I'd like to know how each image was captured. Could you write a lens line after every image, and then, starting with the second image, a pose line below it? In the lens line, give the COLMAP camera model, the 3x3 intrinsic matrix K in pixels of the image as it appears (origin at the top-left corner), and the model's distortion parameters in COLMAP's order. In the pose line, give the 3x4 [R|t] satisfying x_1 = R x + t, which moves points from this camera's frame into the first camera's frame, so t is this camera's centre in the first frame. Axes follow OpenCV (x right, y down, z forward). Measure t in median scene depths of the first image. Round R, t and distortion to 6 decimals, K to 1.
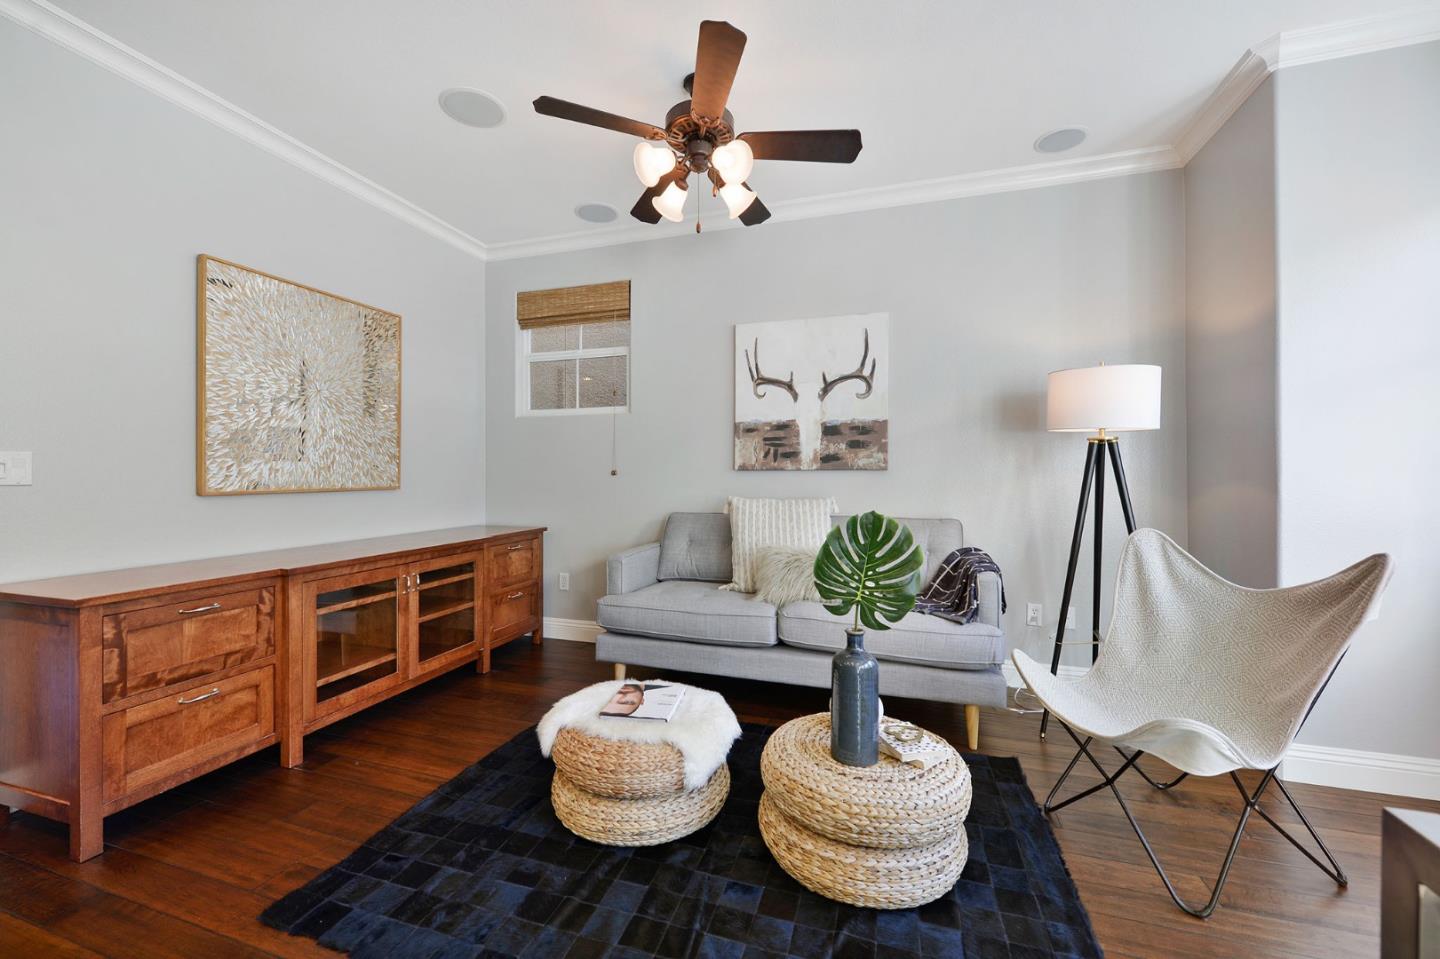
lens RADIAL K [[571.2, 0, 717.5], [0, 571.2, 470.2], [0, 0, 1]] dist [-0.001382, -0.000343]
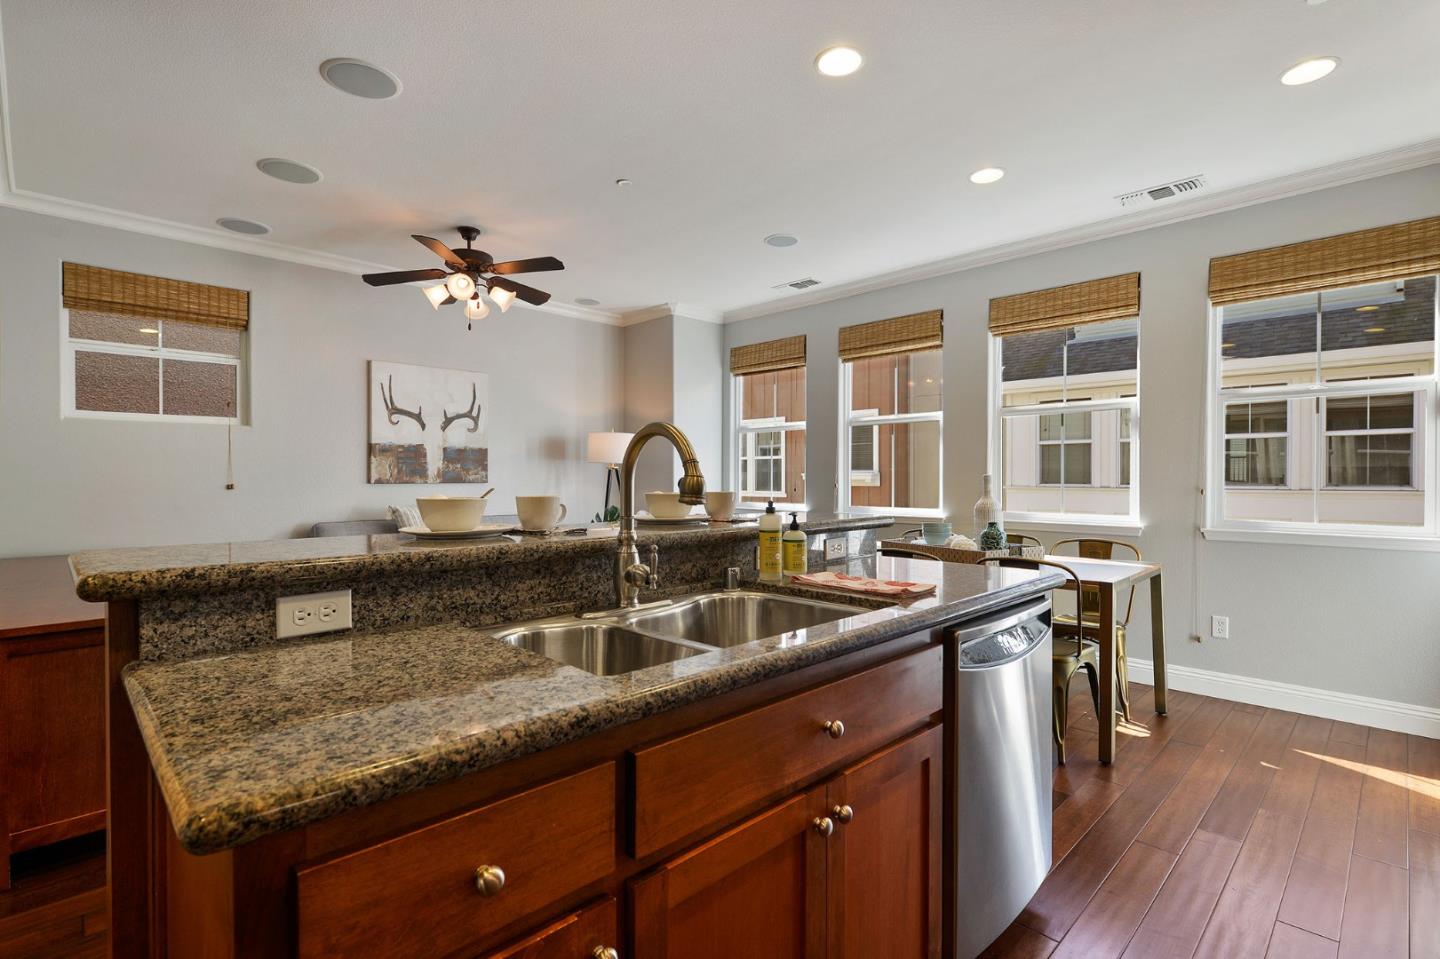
lens RADIAL K [[670.7, 0, 720.0], [0, 670.7, 479.5], [0, 0, 1]] dist [-0.001549, -0.000165]
pose [[0.455393, -0.001907, 0.890289, -0.898962], [-0.001674, 0.999994, 0.002998, -0.014227], [-0.890289, -0.002856, 0.455387, -0.282349]]
